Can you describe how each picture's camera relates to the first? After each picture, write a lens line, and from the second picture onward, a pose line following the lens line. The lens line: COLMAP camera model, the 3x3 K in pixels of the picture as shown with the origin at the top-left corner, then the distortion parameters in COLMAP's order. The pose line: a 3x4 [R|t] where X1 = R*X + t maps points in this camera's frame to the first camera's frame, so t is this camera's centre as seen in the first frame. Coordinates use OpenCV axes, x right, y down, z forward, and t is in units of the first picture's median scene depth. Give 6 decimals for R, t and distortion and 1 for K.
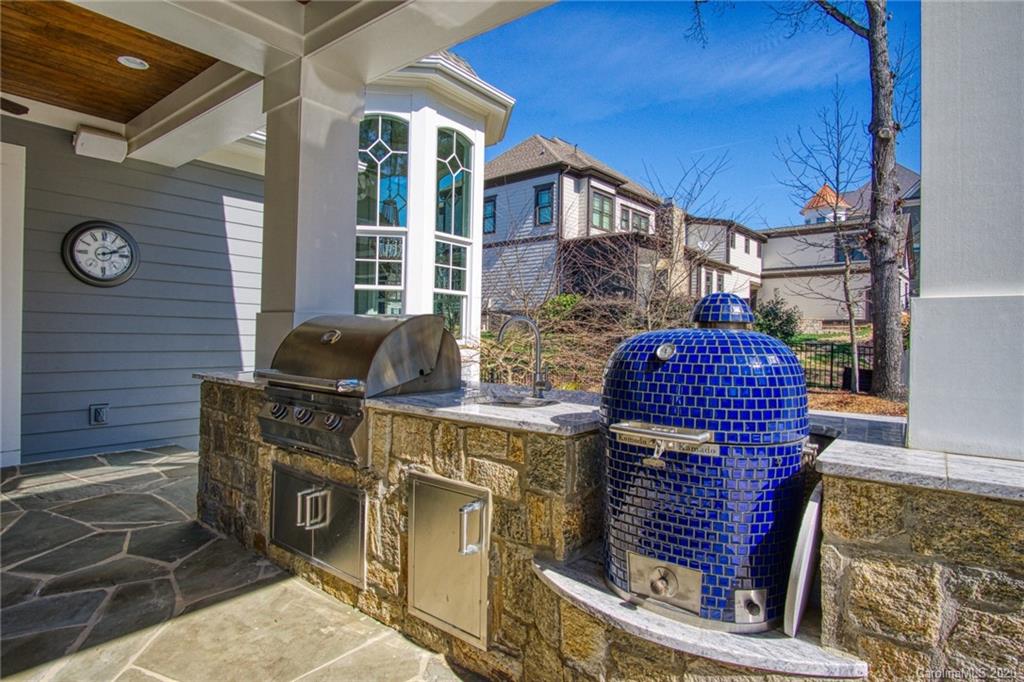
lens RADIAL K [[546.6, 0, 511.5], [0, 546.6, 336.3], [0, 0, 1]] dist [-0.027946, 0.003224]
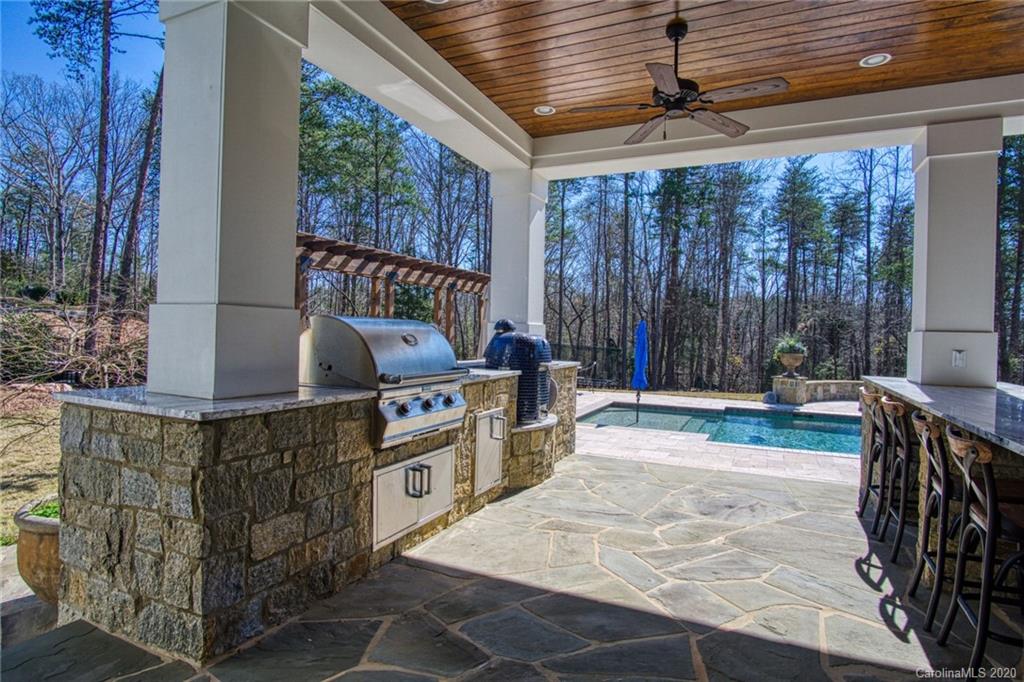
lens RADIAL K [[546.6, 0, 509.7], [0, 546.6, 340.8], [0, 0, 1]] dist [-0.027946, 0.003224]
pose [[-0.239955, -0.033803, 0.970195, -1.634195], [-0.026262, 0.999254, 0.028320, -0.036305], [-0.970429, -0.018683, -0.240663, 1.139203]]
